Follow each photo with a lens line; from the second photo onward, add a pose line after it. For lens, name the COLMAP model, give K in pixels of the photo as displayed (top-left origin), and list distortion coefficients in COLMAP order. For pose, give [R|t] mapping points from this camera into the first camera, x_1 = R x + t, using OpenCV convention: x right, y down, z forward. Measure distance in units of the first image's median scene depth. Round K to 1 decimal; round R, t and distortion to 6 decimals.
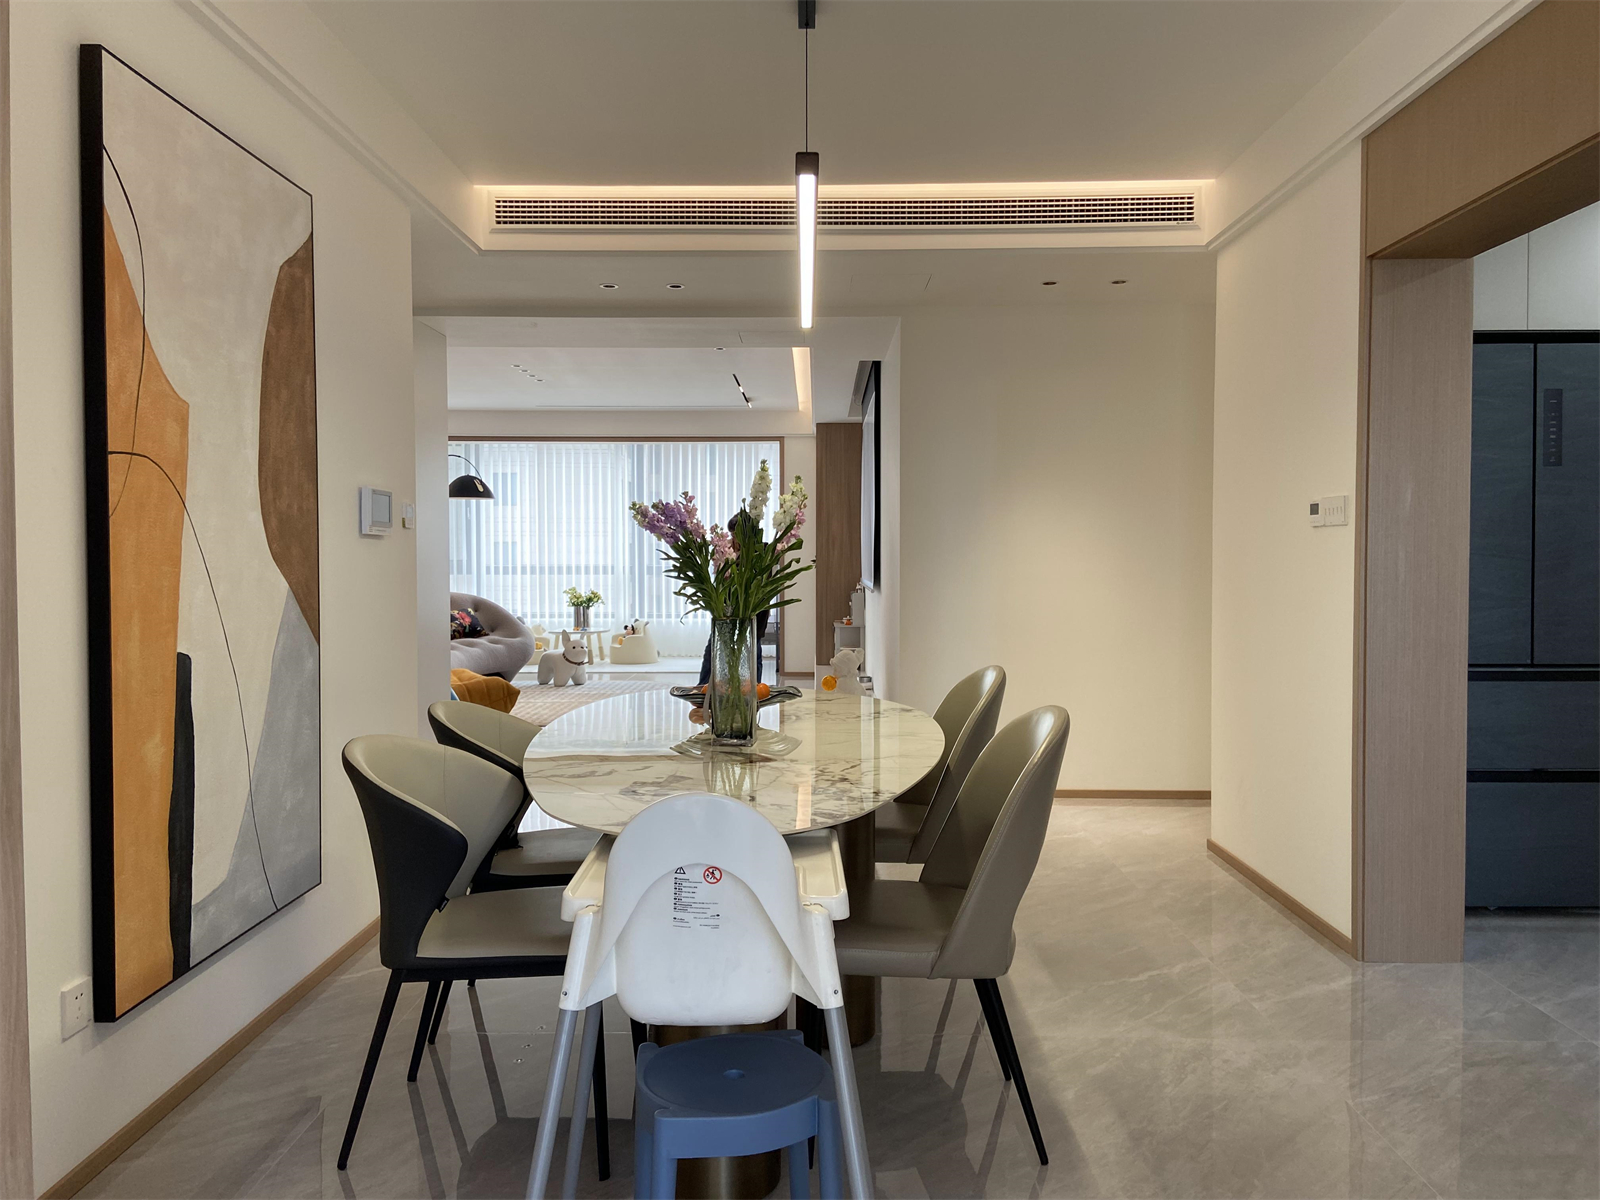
lens RADIAL K [[1216.4, 0, 800.0], [0, 1216.4, 597.9], [0, 0, 1]] dist [0.001284, 0.000641]
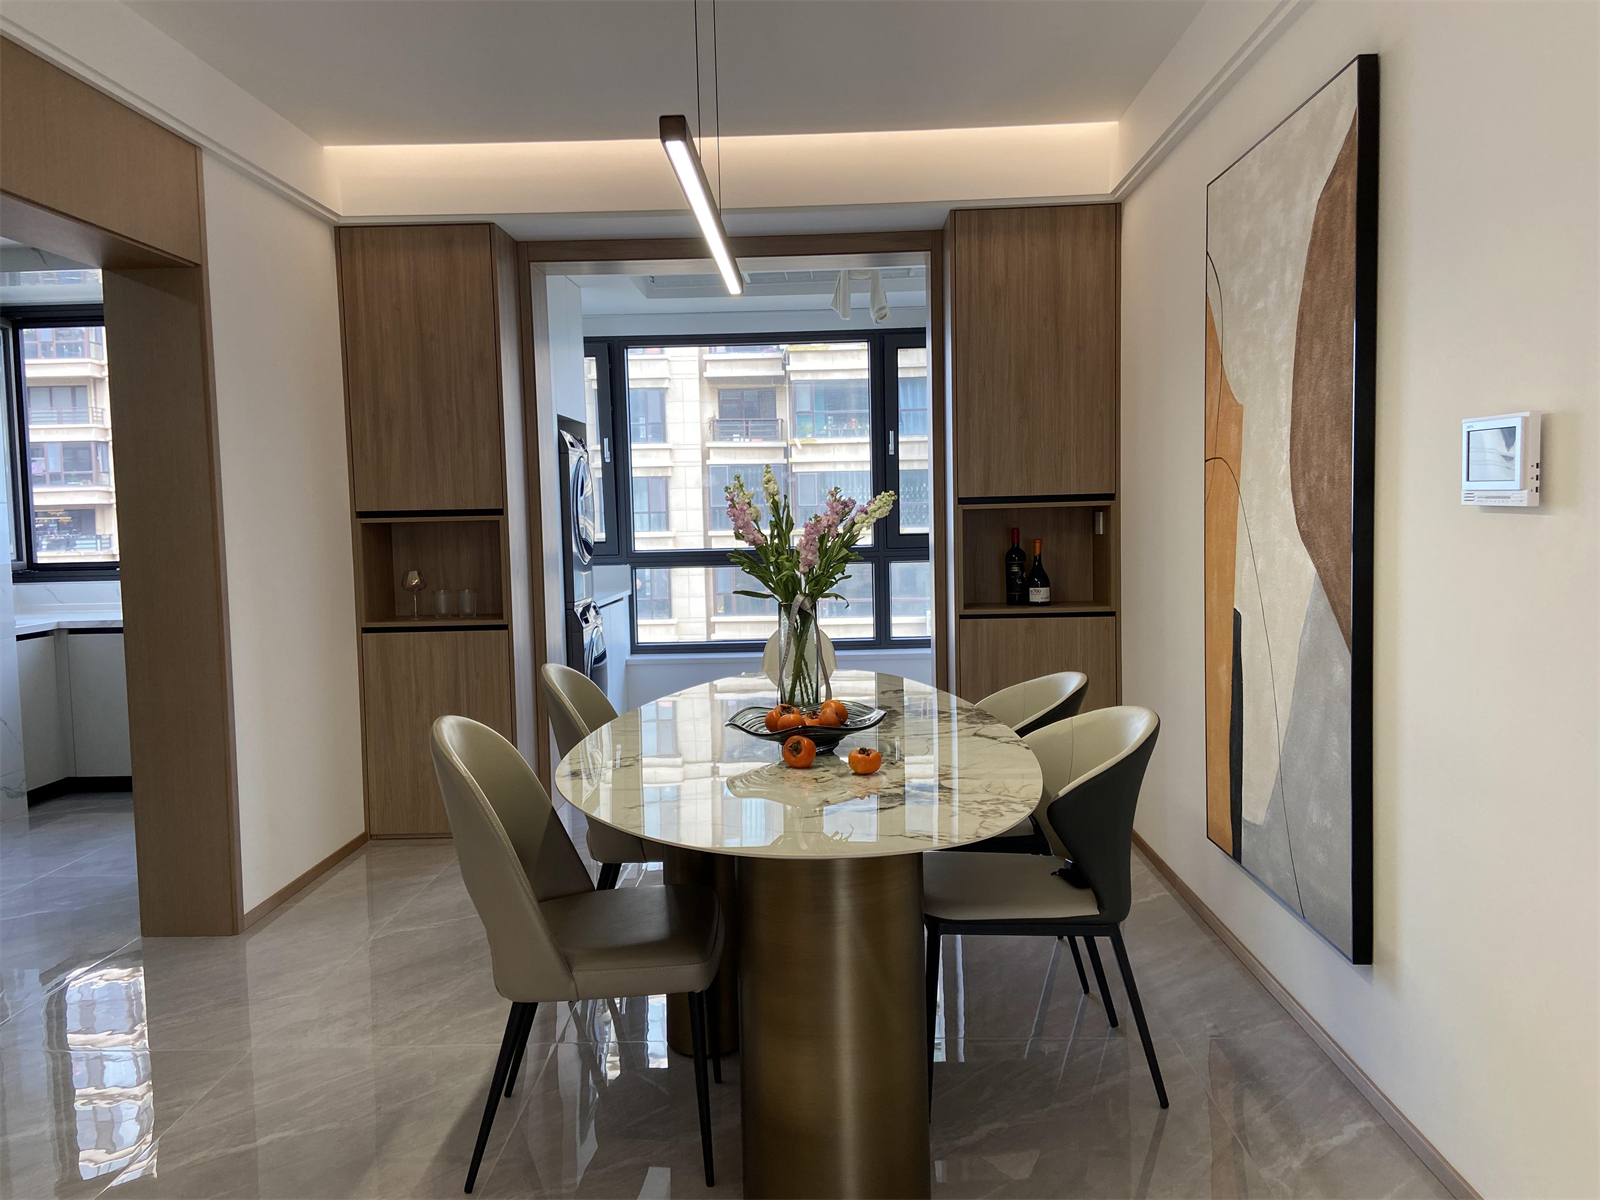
lens RADIAL K [[1216.4, 0, 800.2], [0, 1216.4, 599.5], [0, 0, 1]] dist [0.001284, 0.000641]
pose [[-0.999678, 0.022610, 0.011509, -0.063003], [0.023715, 0.993954, 0.107210, -0.093676], [-0.009015, 0.107448, -0.994170, 1.921854]]
